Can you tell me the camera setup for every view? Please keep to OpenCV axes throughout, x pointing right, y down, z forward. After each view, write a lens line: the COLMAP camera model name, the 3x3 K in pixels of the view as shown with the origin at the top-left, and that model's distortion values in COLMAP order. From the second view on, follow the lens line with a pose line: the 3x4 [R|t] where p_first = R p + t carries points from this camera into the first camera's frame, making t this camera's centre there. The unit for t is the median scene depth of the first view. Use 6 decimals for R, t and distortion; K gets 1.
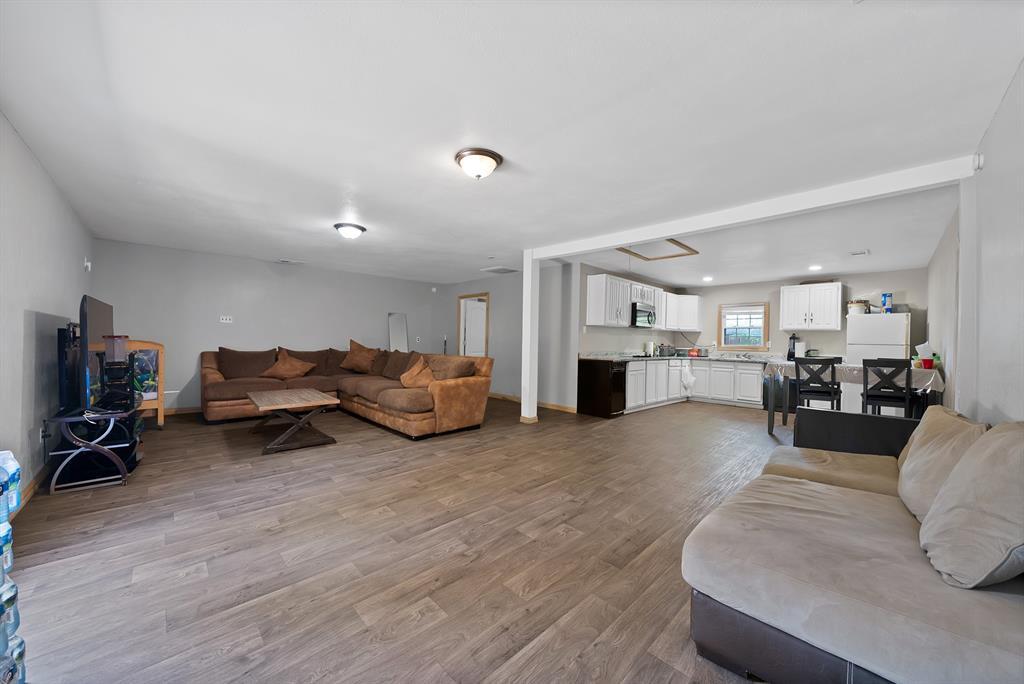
lens RADIAL K [[367.4, 0, 517.0], [0, 367.4, 348.0], [0, 0, 1]] dist [-0.022977, 0.001790]
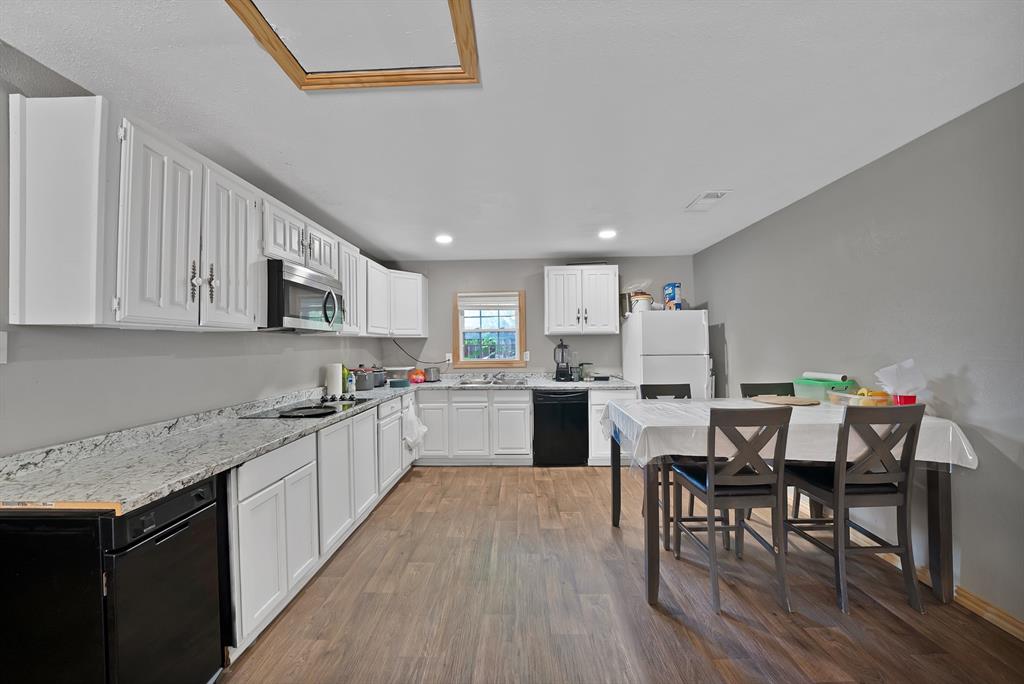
lens RADIAL K [[367.4, 0, 504.6], [0, 367.4, 345.9], [0, 0, 1]] dist [-0.022977, 0.001790]
pose [[0.727607, -0.032482, 0.685225, 0.199300], [0.040119, 0.999184, 0.004765, -0.030665], [-0.684820, 0.024024, 0.728316, 0.505721]]
